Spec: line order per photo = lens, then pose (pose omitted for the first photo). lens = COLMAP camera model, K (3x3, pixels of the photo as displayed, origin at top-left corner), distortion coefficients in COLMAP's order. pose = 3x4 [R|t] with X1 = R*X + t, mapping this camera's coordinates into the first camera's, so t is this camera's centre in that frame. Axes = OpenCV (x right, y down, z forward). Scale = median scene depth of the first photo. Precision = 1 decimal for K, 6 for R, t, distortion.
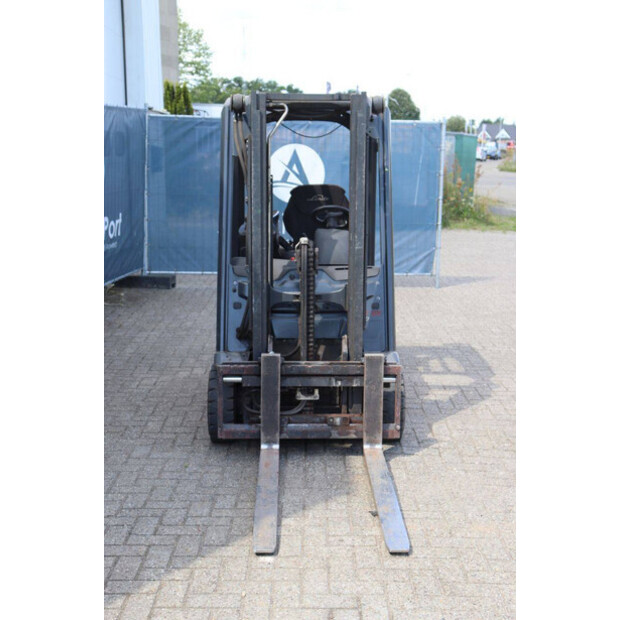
lens RADIAL K [[959.8, 0, 310.0], [0, 959.8, 310.0], [0, 0, 1]] dist [0.125102, -0.027535]
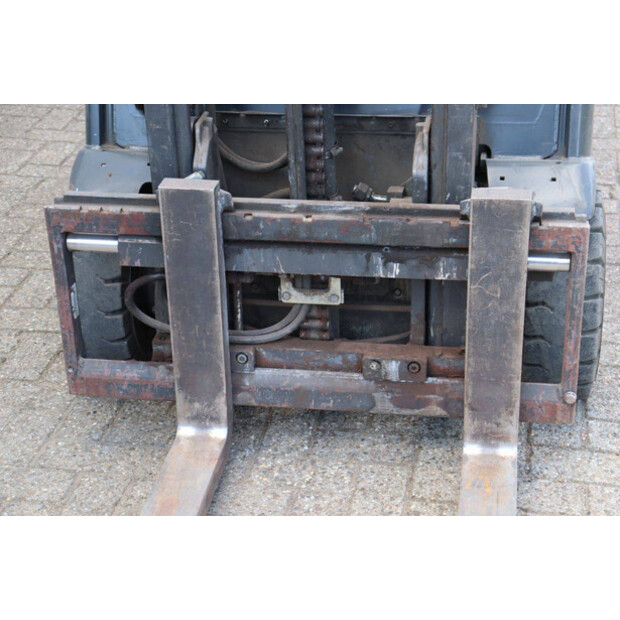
lens RADIAL K [[1282.4, 0, 310.0], [0, 1282.4, 310.0], [0, 0, 1]] dist [0.345758, 0.087522]
pose [[0.982921, 0.051397, -0.176705, 0.081287], [0.001430, 0.958045, 0.286613, -0.040049], [0.184022, -0.281970, 0.941610, 0.559530]]
